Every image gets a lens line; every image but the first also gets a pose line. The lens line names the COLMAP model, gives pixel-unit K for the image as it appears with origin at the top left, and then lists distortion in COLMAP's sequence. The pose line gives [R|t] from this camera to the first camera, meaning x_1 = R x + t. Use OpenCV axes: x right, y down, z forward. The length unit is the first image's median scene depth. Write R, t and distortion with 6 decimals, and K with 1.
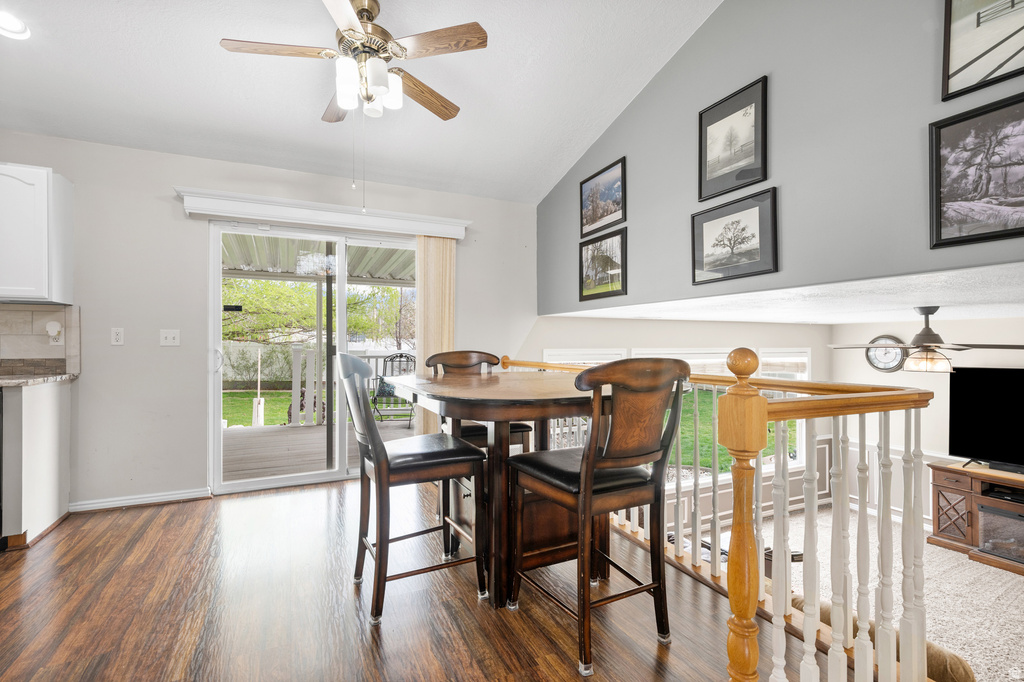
lens RADIAL K [[470.2, 0, 508.5], [0, 470.2, 344.7], [0, 0, 1]] dist [0.003156, -0.000684]
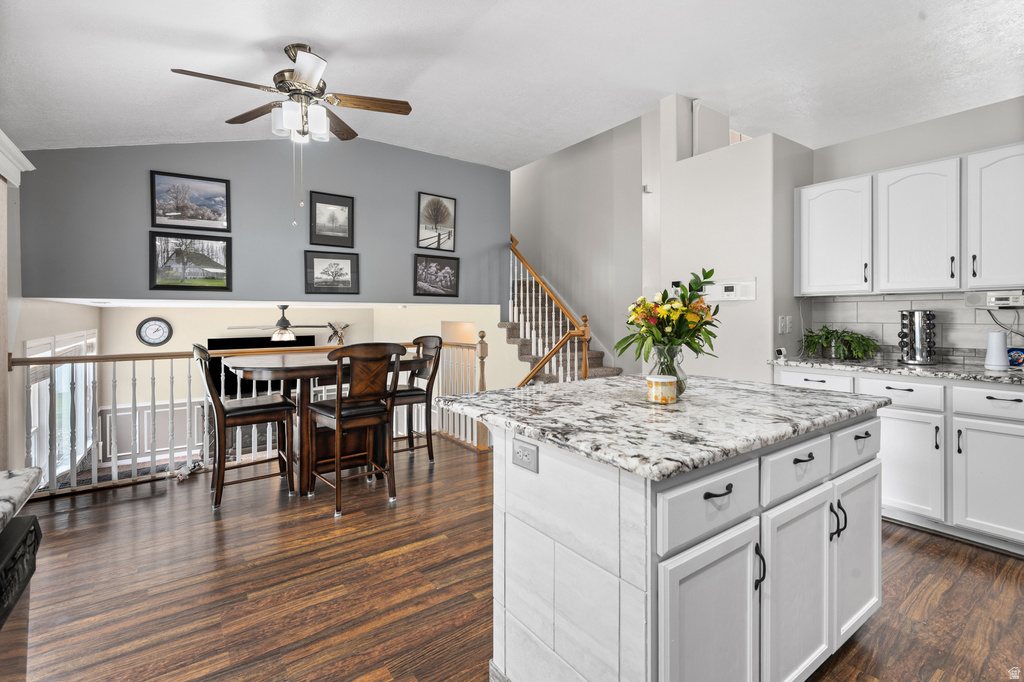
lens RADIAL K [[473.9, 0, 508.5], [0, 473.9, 319.5], [0, 0, 1]] dist [-0.001764, -0.000213]
pose [[-0.179312, -0.008760, 0.983753, -1.293579], [0.002486, 0.999953, 0.009357, -0.047899], [-0.983789, 0.004123, -0.179282, 0.576160]]
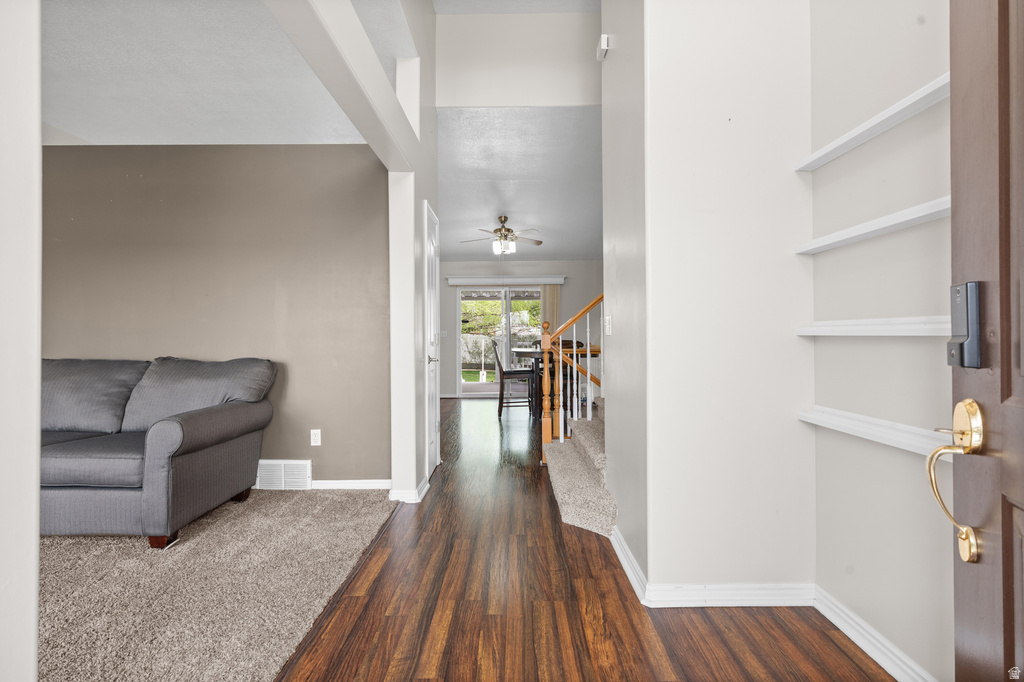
lens RADIAL K [[473.1, 0, 510.3], [0, 473.1, 336.0], [0, 0, 1]] dist [0.000115, 0.000088]
pose [[0.901494, -0.005776, -0.432754, 0.803357], [0.005797, 0.999982, -0.001271, 0.000848], [0.432753, -0.001362, 0.901511, -1.299021]]
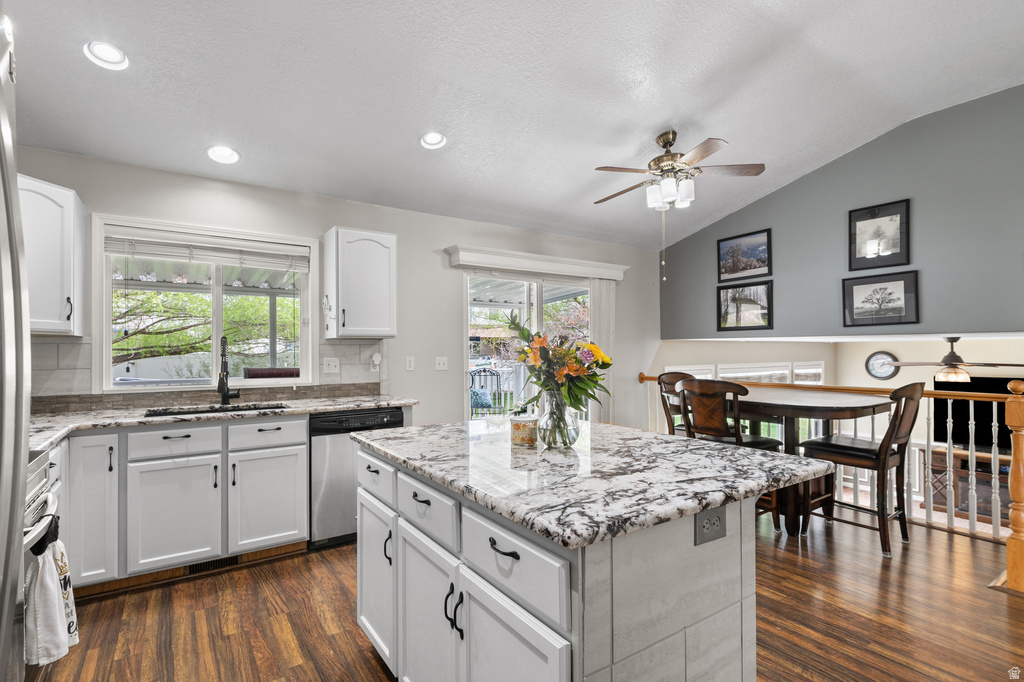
lens RADIAL K [[493.9, 0, 502.2], [0, 493.9, 350.6], [0, 0, 1]] dist [-0.000978, -0.000749]
pose [[0.988474, -0.005134, 0.151306, -0.858677], [0.005145, 0.999987, 0.000313, -0.055812], [-0.151306, 0.000469, 0.988487, -0.349624]]
